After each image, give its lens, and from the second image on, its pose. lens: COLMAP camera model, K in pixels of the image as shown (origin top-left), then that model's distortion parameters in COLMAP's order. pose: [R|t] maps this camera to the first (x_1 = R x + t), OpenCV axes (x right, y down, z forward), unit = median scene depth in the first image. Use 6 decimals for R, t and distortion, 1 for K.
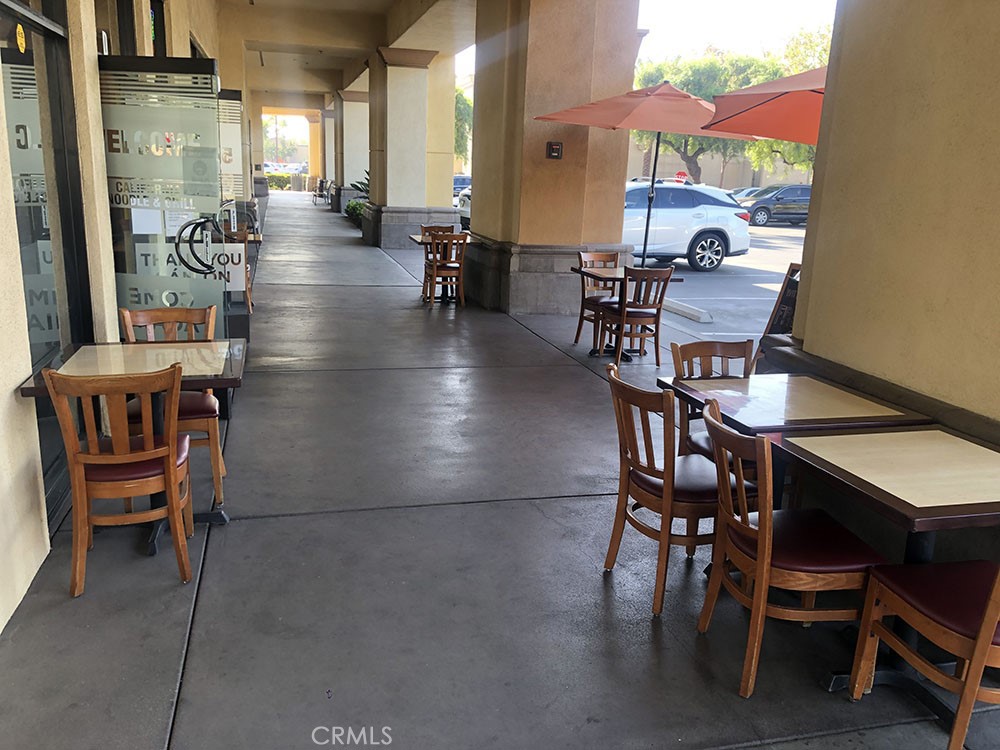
lens RADIAL K [[812.3, 0, 502.6], [0, 812.3, 374.4], [0, 0, 1]] dist [0.030063, -0.014945]
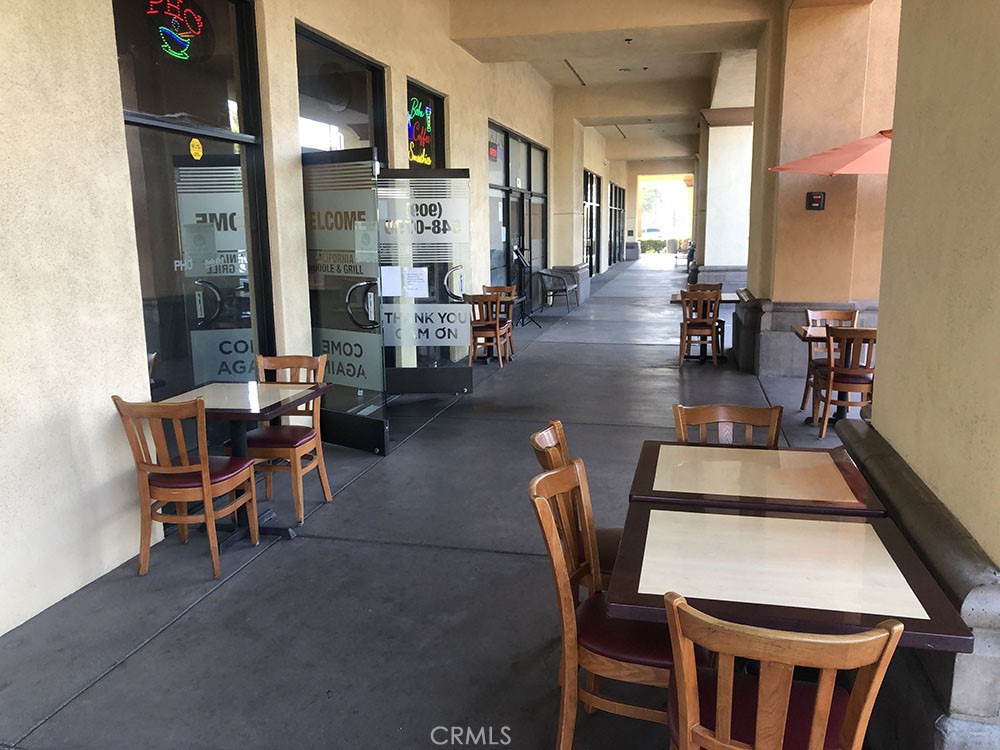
lens RADIAL K [[812.3, 0, 504.9], [0, 812.3, 382.0], [0, 0, 1]] dist [0.030063, -0.014945]
pose [[0.885583, 0.038461, -0.462886, 0.190579], [-0.068037, 0.996558, -0.047365, -0.002904], [0.459471, 0.073439, 0.885152, 0.035970]]
